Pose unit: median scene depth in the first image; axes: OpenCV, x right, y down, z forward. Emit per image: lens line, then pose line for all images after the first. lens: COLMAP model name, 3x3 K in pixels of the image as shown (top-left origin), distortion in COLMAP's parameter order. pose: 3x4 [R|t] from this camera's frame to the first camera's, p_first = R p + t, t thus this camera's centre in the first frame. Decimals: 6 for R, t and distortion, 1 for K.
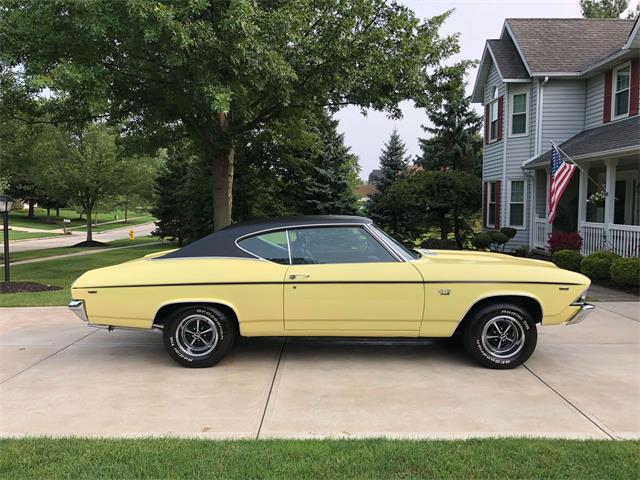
lens RADIAL K [[521.3, 0, 314.0], [0, 521.3, 240.0], [0, 0, 1]] dist [0.006912, 0.005392]
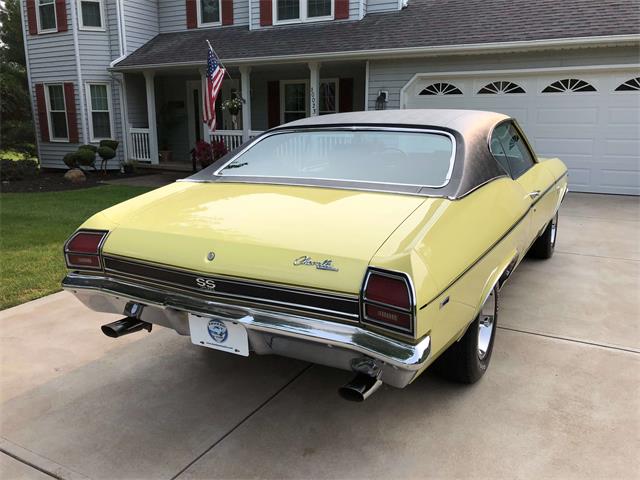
lens RADIAL K [[522.5, 0, 317.9], [0, 522.5, 241.6], [0, 0, 1]] dist [0.003845, 0.010232]
pose [[0.477170, -0.201543, 0.855388, -0.387302], [0.062272, 0.978655, 0.195849, -0.011860], [-0.876602, -0.040187, 0.479536, 0.444845]]
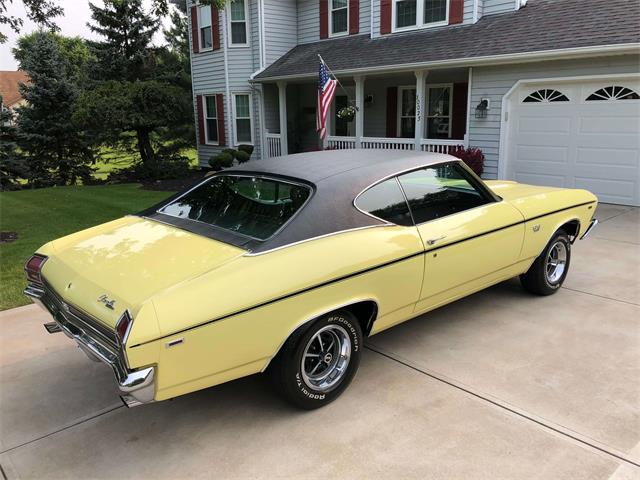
lens RADIAL K [[522.5, 0, 317.9], [0, 522.5, 241.6], [0, 0, 1]] dist [0.003845, 0.010232]
pose [[0.743579, -0.176732, 0.644869, -0.308430], [0.066497, 0.979202, 0.191683, -0.039314], [-0.665333, -0.099649, 0.739866, 0.274217]]
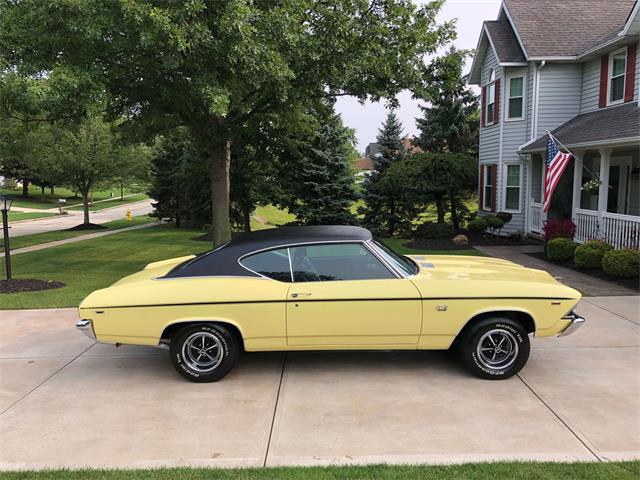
lens RADIAL K [[521.0, 0, 319.1], [0, 521.0, 238.3], [0, 0, 1]] dist [0.008751, 0.001650]
pose [[0.999825, -0.011747, 0.014590, -0.003219], [0.010997, 0.998667, 0.050440, -0.045370], [-0.015163, -0.050271, 0.998621, -0.011776]]
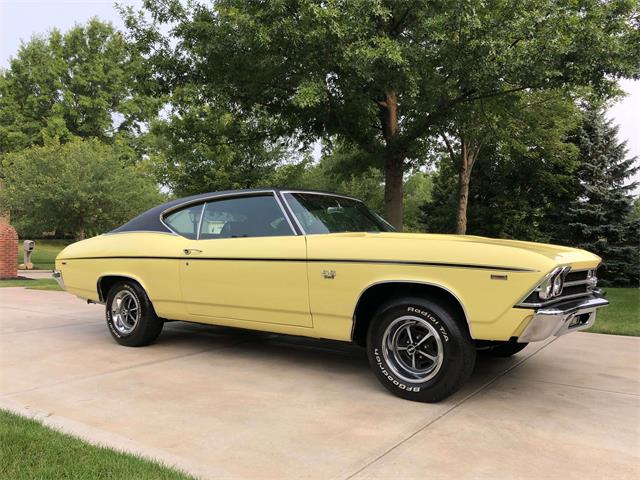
lens RADIAL K [[521.0, 0, 319.1], [0, 521.0, 238.3], [0, 0, 1]] dist [0.008751, 0.001650]
pose [[0.825645, -0.003165, -0.564181, 0.311725], [-0.040555, 0.997065, -0.064943, 0.046936], [0.562731, 0.076500, 0.823093, 0.193265]]
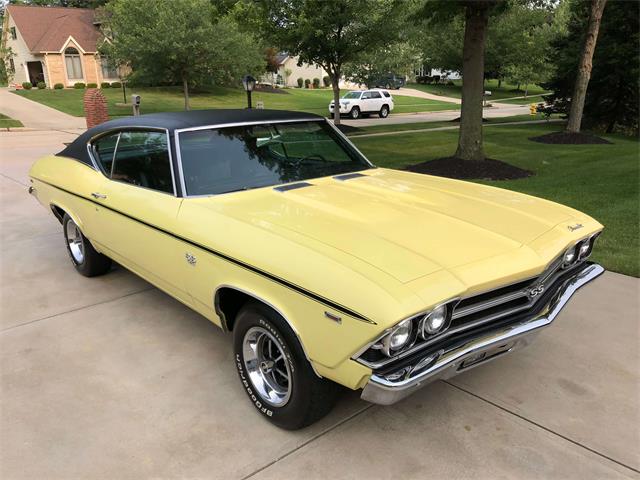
lens RADIAL K [[526.6, 0, 320.7], [0, 526.6, 234.4], [0, 0, 1]] dist [0.000755, -0.003611]
pose [[0.669212, 0.198412, -0.716092, 0.368461], [-0.029454, 0.970018, 0.241243, -0.034640], [0.742488, -0.140351, 0.654991, 0.352533]]
